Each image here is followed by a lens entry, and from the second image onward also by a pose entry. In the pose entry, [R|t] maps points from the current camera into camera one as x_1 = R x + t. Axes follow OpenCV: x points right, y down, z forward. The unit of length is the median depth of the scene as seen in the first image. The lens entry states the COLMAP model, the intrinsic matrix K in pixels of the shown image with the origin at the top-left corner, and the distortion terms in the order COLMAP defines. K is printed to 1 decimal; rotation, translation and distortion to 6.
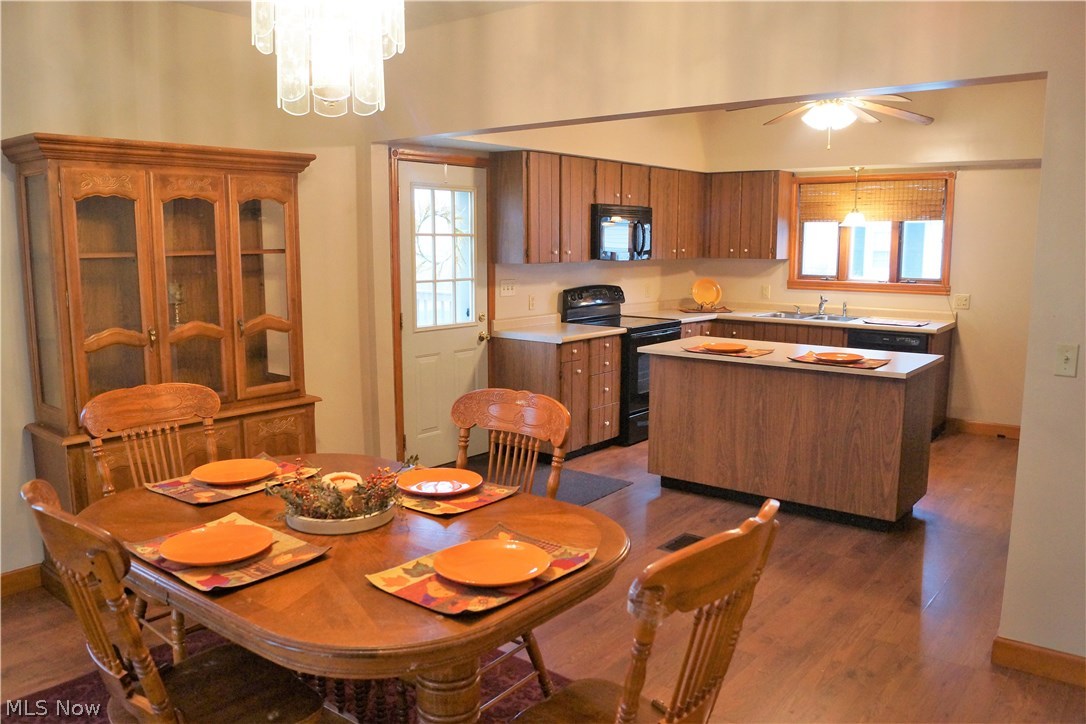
lens RADIAL K [[835.1, 0, 540.8], [0, 835.1, 371.7], [0, 0, 1]] dist [-0.085294, 0.018478]
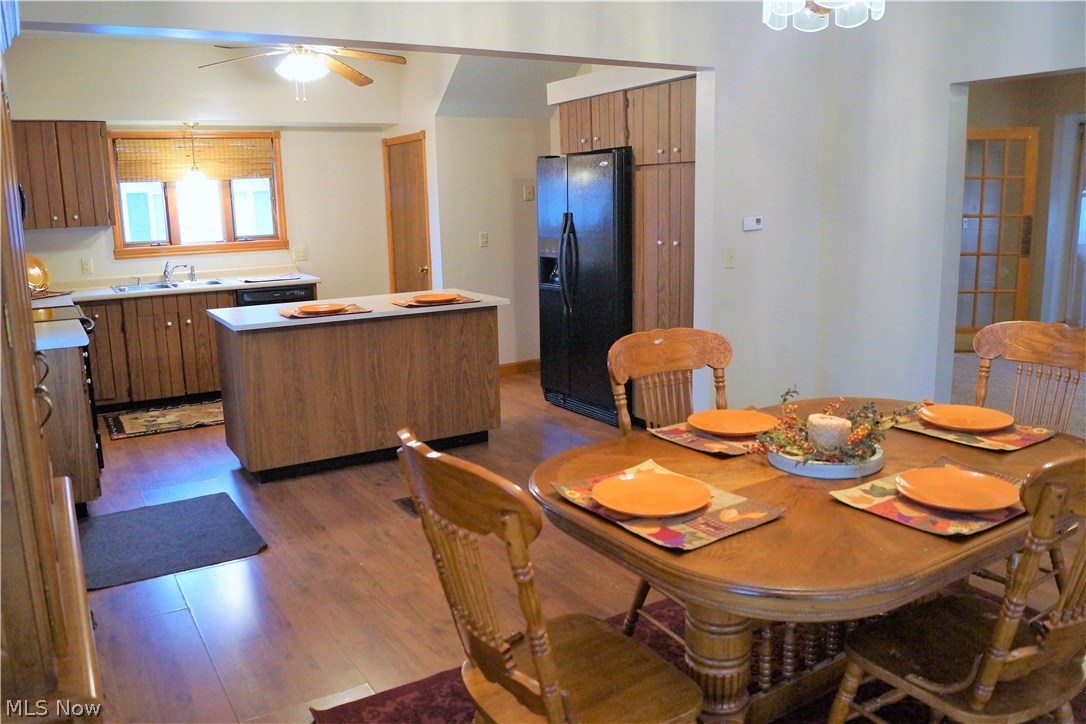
lens RADIAL K [[835.1, 0, 538.9], [0, 835.1, 369.0], [0, 0, 1]] dist [-0.085294, 0.018478]
pose [[0.331061, -0.194085, 0.923434, -0.516068], [0.169353, 0.974950, 0.144197, -0.050598], [-0.928288, 0.108648, 0.355637, 0.410736]]
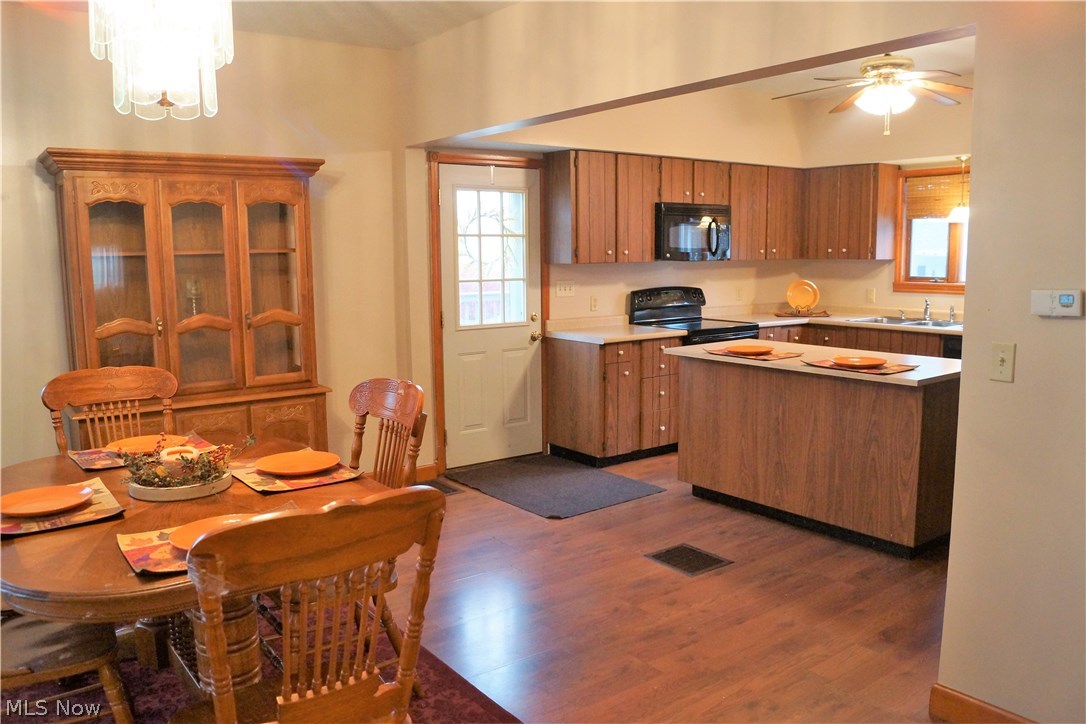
lens RADIAL K [[835.1, 0, 541.7], [0, 835.1, 369.2], [0, 0, 1]] dist [-0.085294, 0.018478]
pose [[0.969252, 0.024342, -0.244864, 0.203498], [-0.027752, 0.999560, -0.010487, 0.008187], [0.244501, 0.016960, 0.969501, 0.031379]]
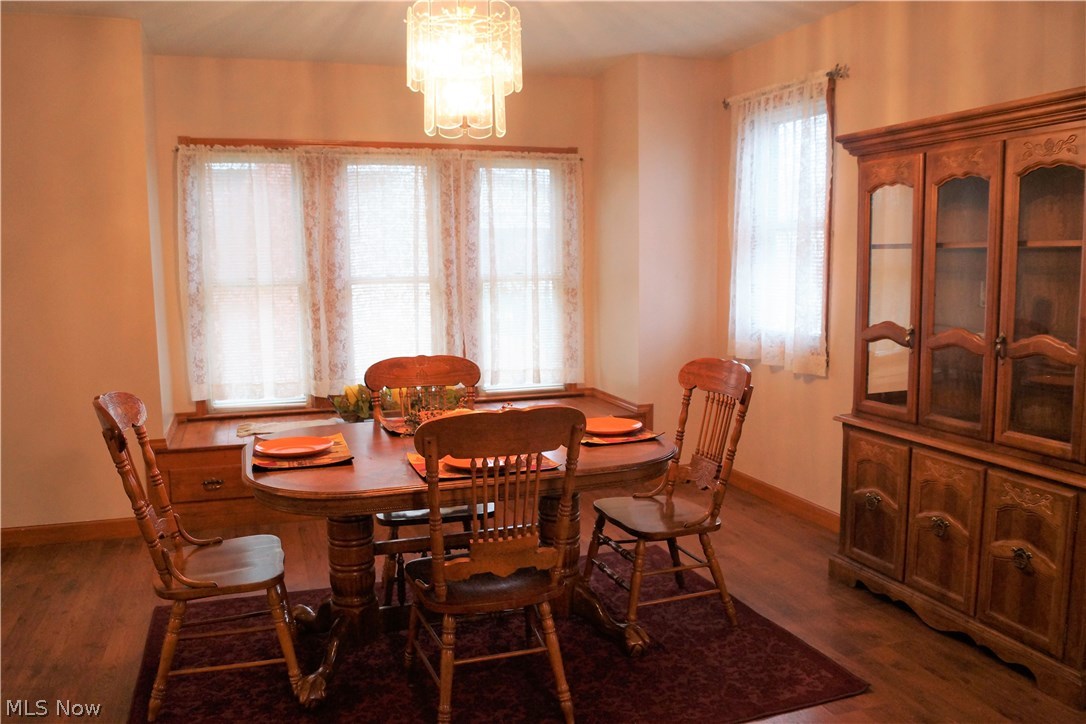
lens RADIAL K [[835.1, 0, 543.6], [0, 835.1, 364.5], [0, 0, 1]] dist [-0.085294, 0.018478]
pose [[-0.536572, 0.109210, -0.836758, 0.340769], [-0.122634, 0.970972, 0.205366, -0.099909], [0.834896, 0.212808, -0.507604, 0.755718]]
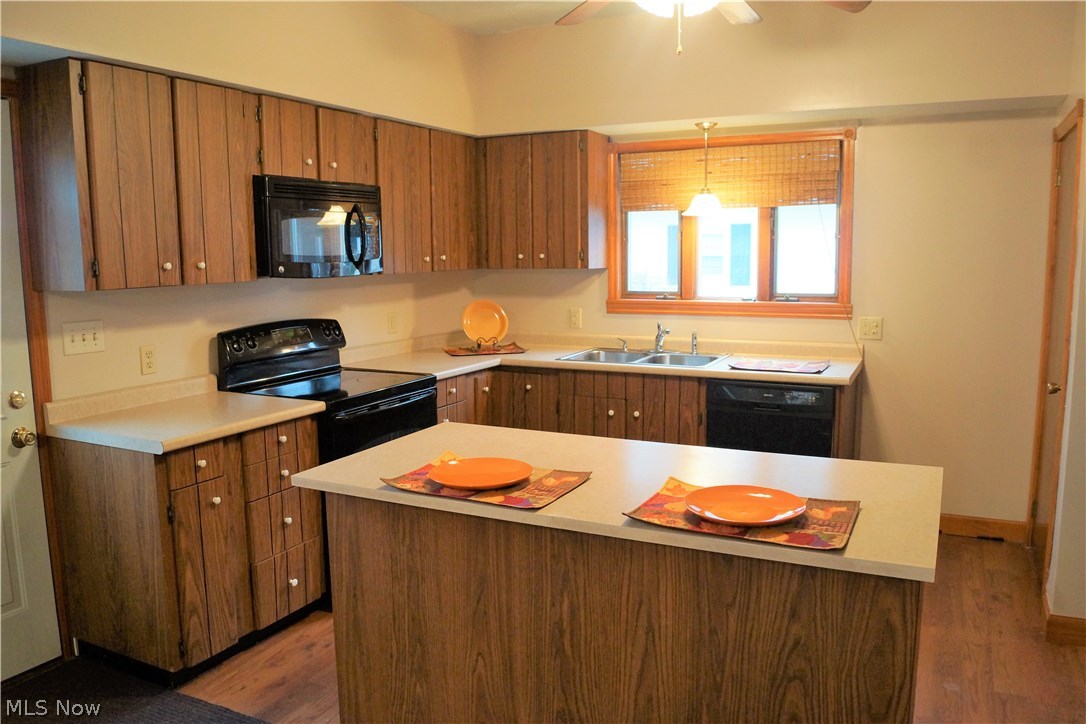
lens RADIAL K [[835.1, 0, 540.2], [0, 835.1, 370.5], [0, 0, 1]] dist [-0.085294, 0.018478]
pose [[0.976732, -0.041253, 0.210457, 0.146284], [0.044341, 0.998967, -0.009975, -0.070630], [-0.209828, 0.019075, 0.977552, 0.509078]]
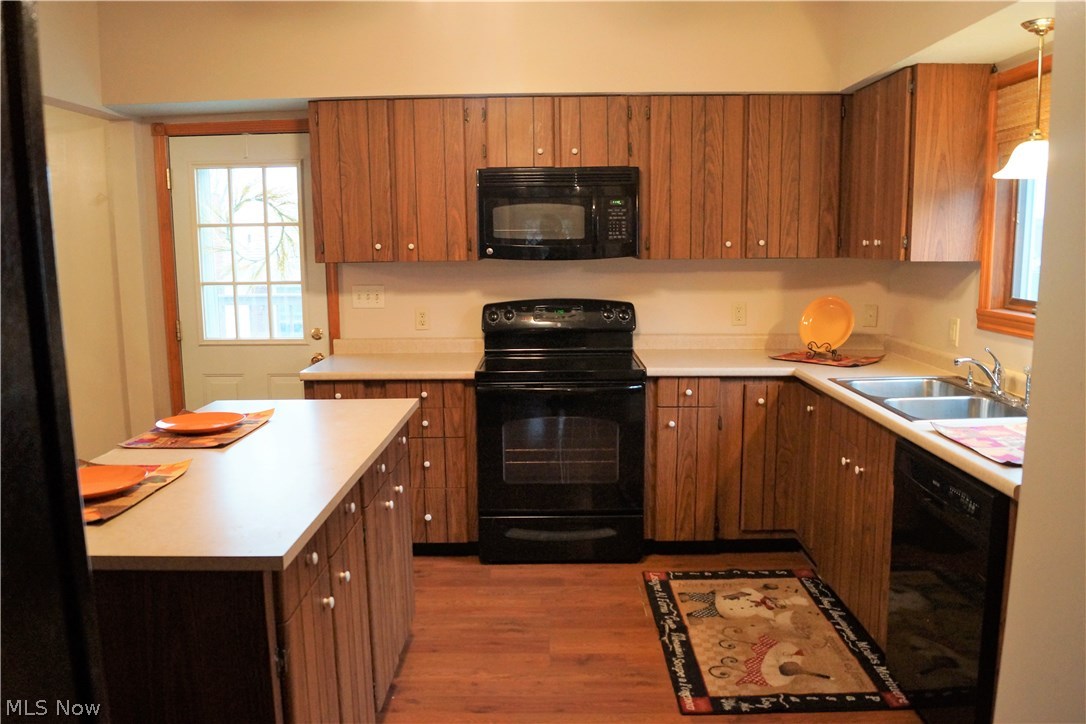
lens RADIAL K [[835.1, 0, 544.6], [0, 835.1, 369.7], [0, 0, 1]] dist [-0.085294, 0.018478]
pose [[0.617806, 0.114191, -0.777995, 0.697094], [-0.112336, 0.992068, 0.056405, -0.107868], [0.778265, 0.052550, 0.625733, 0.762972]]
